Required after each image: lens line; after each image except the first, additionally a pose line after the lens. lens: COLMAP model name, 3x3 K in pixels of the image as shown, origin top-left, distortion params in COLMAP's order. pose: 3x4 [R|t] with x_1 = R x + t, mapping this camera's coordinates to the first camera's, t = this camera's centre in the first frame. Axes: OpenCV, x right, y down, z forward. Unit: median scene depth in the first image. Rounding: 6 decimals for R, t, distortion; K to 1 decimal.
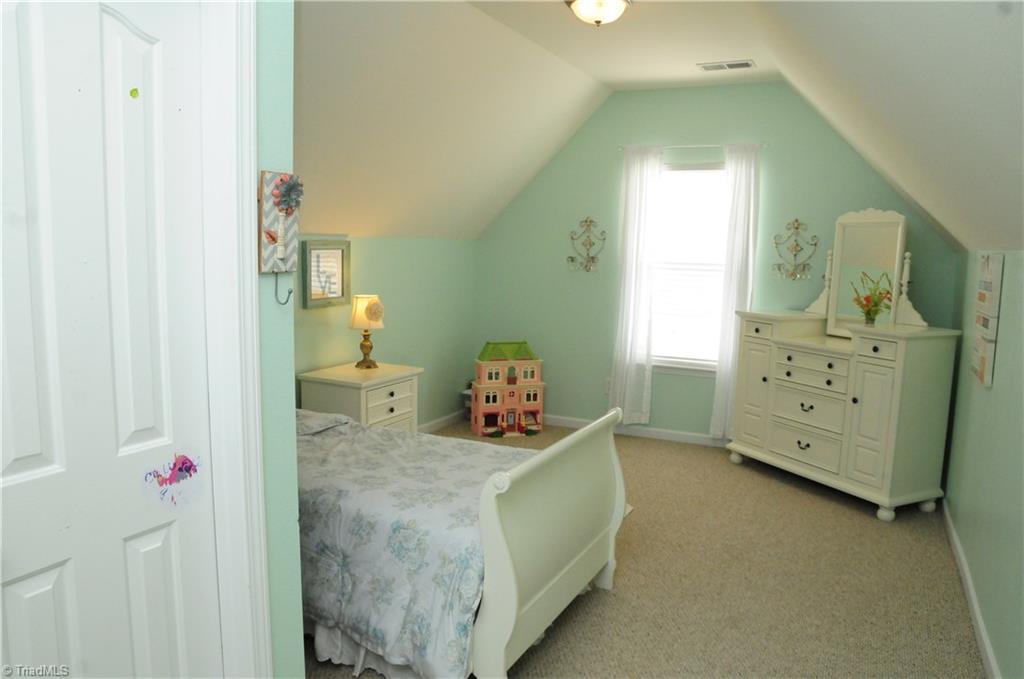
lens RADIAL K [[750.7, 0, 515.3], [0, 750.7, 339.4], [0, 0, 1]] dist [-0.134698, 0.085335]
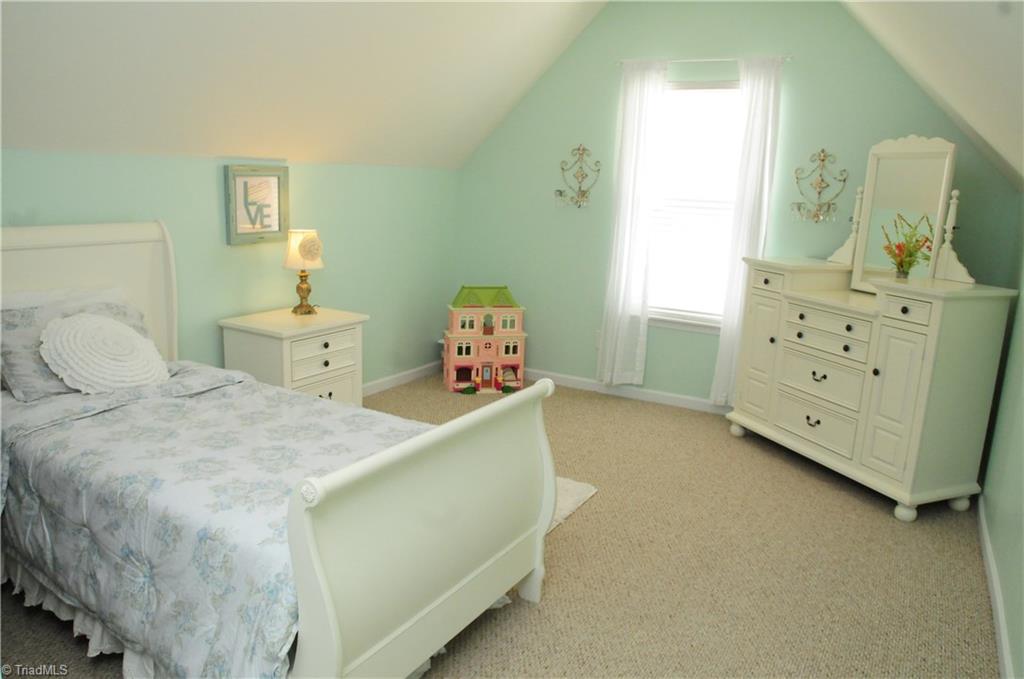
lens RADIAL K [[750.7, 0, 512.9], [0, 750.7, 339.7], [0, 0, 1]] dist [-0.134698, 0.085335]
pose [[0.997543, 0.028941, -0.063799, 0.101655], [-0.023789, 0.996505, 0.080076, -0.006970], [0.065893, -0.078361, 0.994745, 0.153269]]
